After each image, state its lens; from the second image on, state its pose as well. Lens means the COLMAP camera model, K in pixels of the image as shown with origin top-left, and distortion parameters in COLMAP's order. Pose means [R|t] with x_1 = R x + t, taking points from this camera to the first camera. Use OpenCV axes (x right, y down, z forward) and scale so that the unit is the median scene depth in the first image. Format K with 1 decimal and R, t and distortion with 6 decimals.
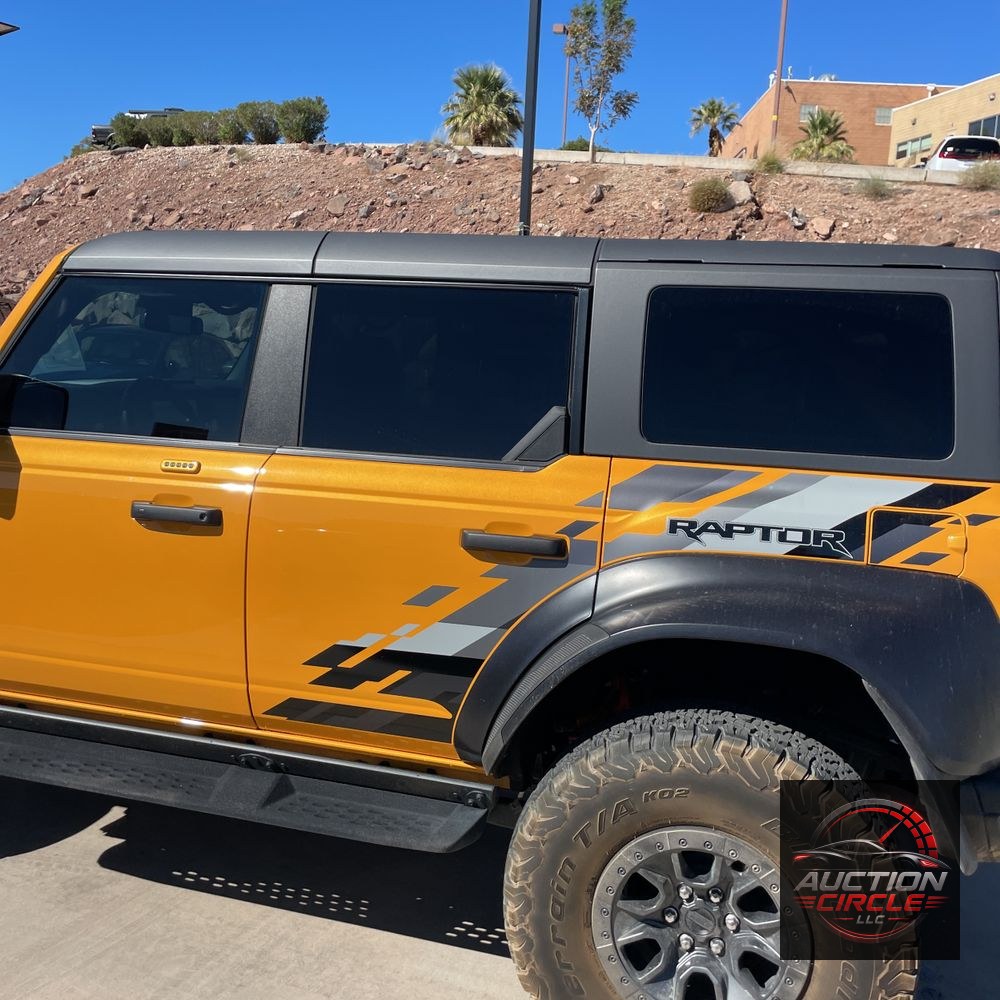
lens RADIAL K [[1019.2, 0, 504.7], [0, 1019.2, 492.8], [0, 0, 1]] dist [0.041035, 0.000000]
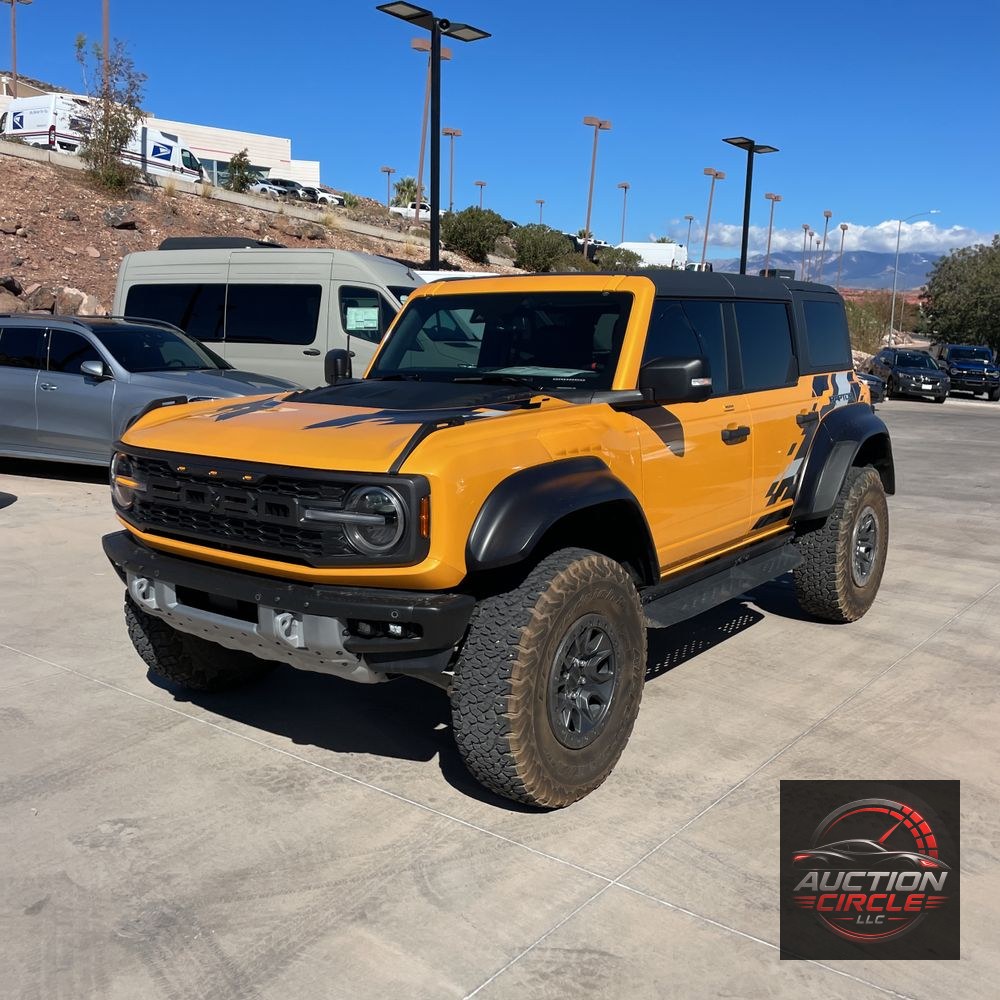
lens RADIAL K [[1019.2, 0, 509.2], [0, 1019.2, 500.9], [0, 0, 1]] dist [0.041035, 0.000000]
pose [[0.356895, -0.201942, 0.912056, -1.642803], [0.136686, 0.977135, 0.162865, -0.162802], [-0.924090, 0.066539, 0.376337, 0.538705]]
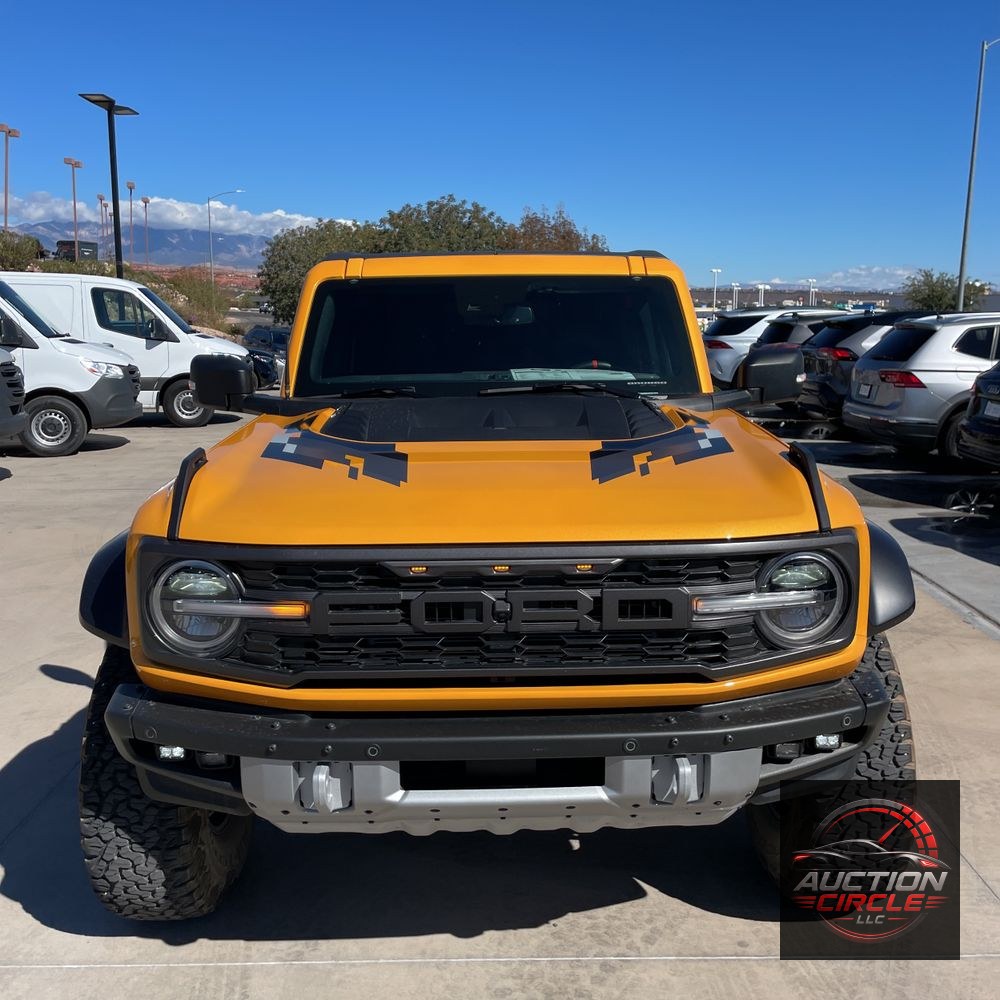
lens RADIAL K [[1019.2, 0, 511.9], [0, 1019.2, 491.9], [0, 0, 1]] dist [0.041035, 0.000000]
pose [[-0.304194, -0.218751, 0.927154, -1.388725], [0.116288, 0.957471, 0.264057, -0.277015], [-0.945486, 0.188142, -0.265819, 1.352063]]
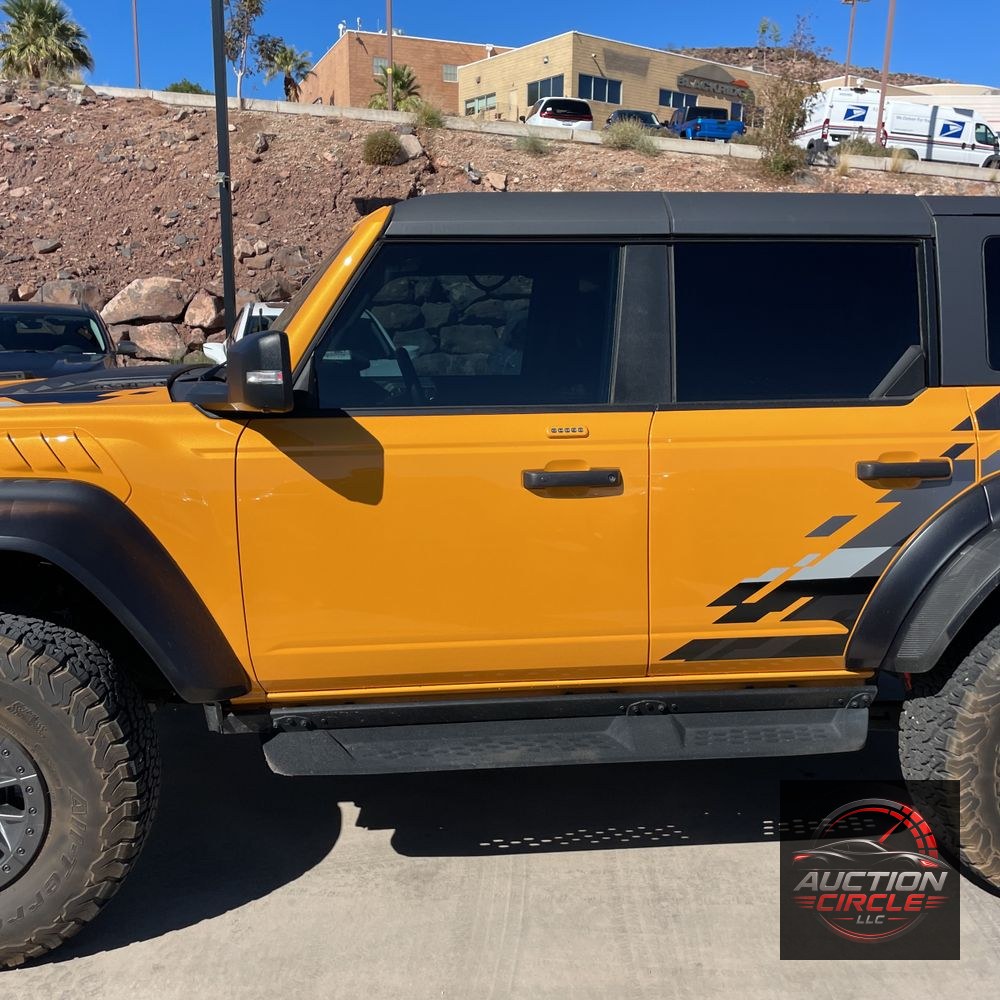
lens RADIAL K [[1019.2, 0, 496.0], [0, 1019.2, 494.1], [0, 0, 1]] dist [0.041035, 0.000000]
pose [[0.922895, -0.109054, 0.369287, -0.587520], [0.092232, 0.993745, 0.062965, -0.026671], [-0.373843, -0.024050, 0.927180, 0.076905]]
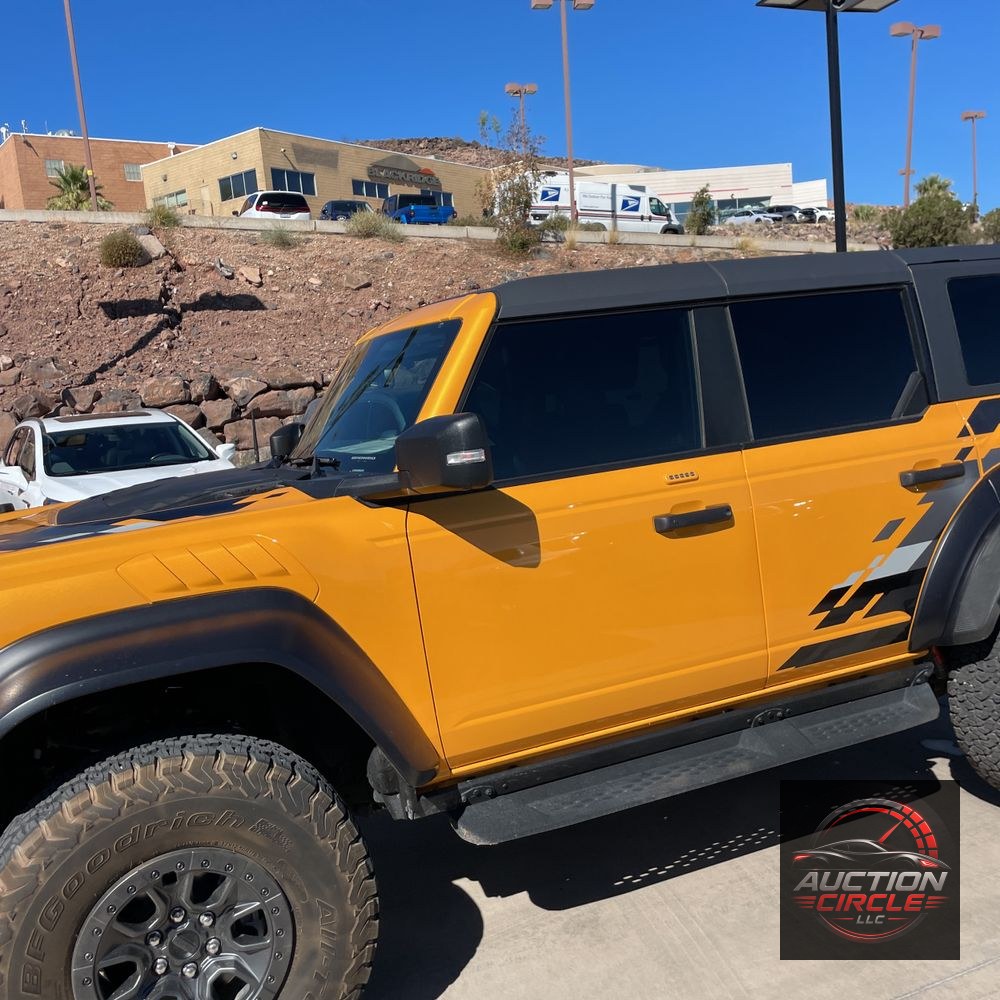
lens RADIAL K [[1019.2, 0, 500.9], [0, 1019.2, 500.8], [0, 0, 1]] dist [0.041035, 0.000000]
pose [[0.767093, -0.197145, 0.610494, -0.890804], [0.222522, 0.974298, 0.035026, -0.064653], [-0.601708, 0.108980, 0.791246, 0.190789]]
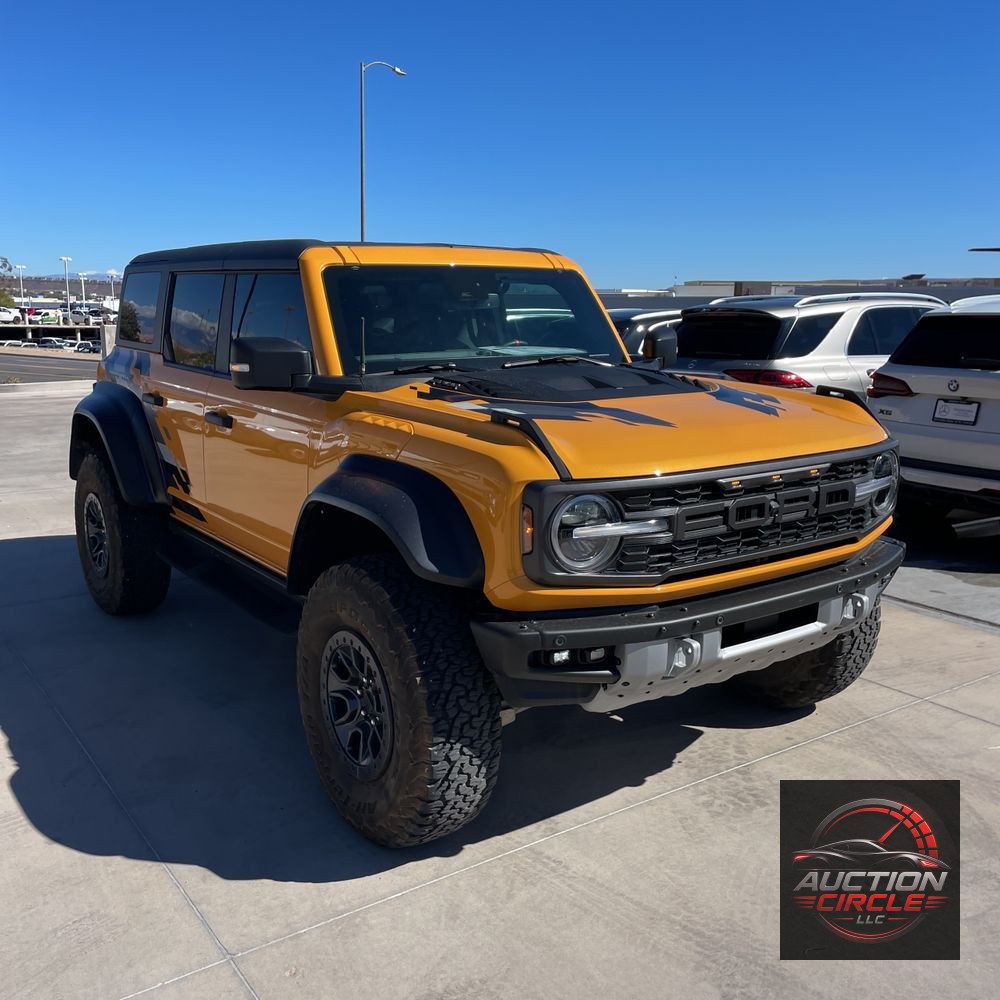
lens RADIAL K [[1019.2, 0, 498.4], [0, 1019.2, 500.1], [0, 0, 1]] dist [0.041035, 0.000000]
pose [[-0.786274, -0.171615, 0.593567, -1.153191], [0.039027, 0.944942, 0.324903, -0.347655], [-0.616645, 0.278627, -0.736285, 2.020030]]
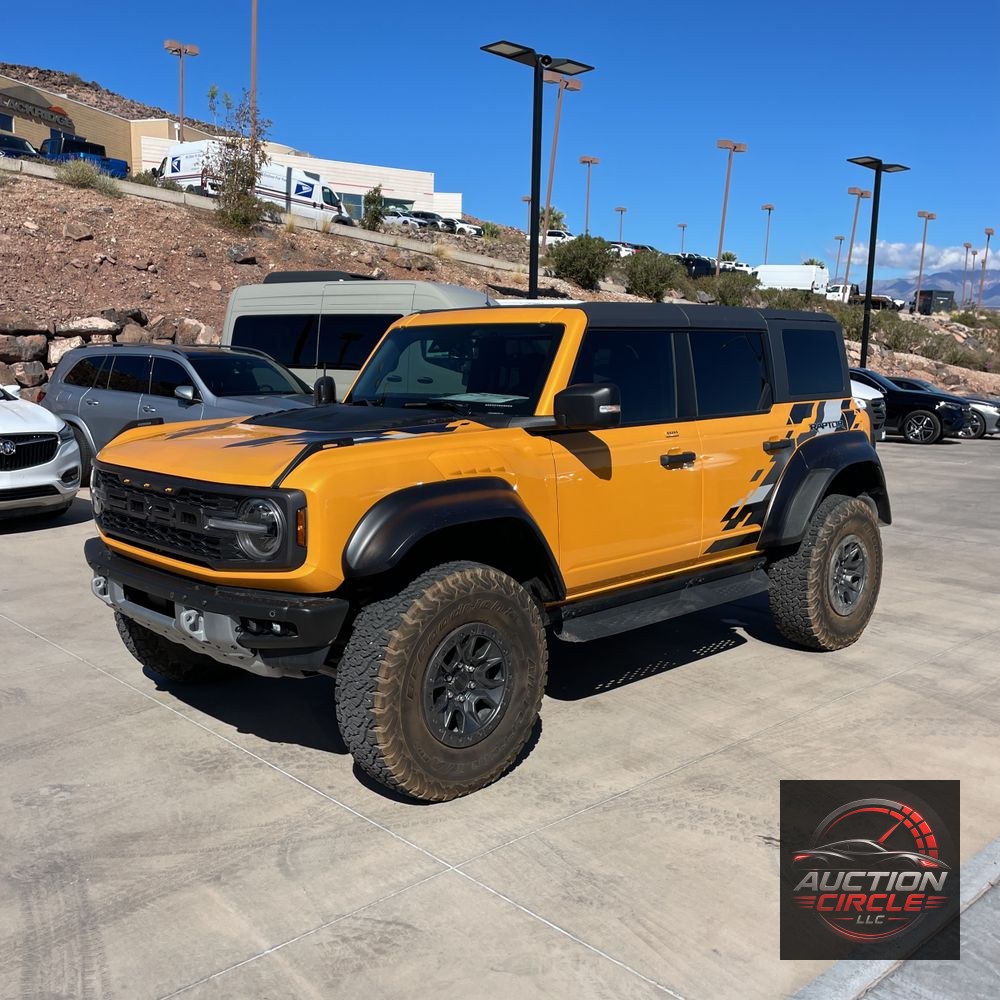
lens RADIAL K [[1019.2, 0, 487.7], [0, 1019.2, 503.7], [0, 0, 1]] dist [0.041035, 0.000000]
pose [[0.504298, -0.172853, 0.846053, -1.604596], [0.136270, 0.983415, 0.119691, -0.129710], [-0.852710, 0.054932, 0.519488, 0.258460]]
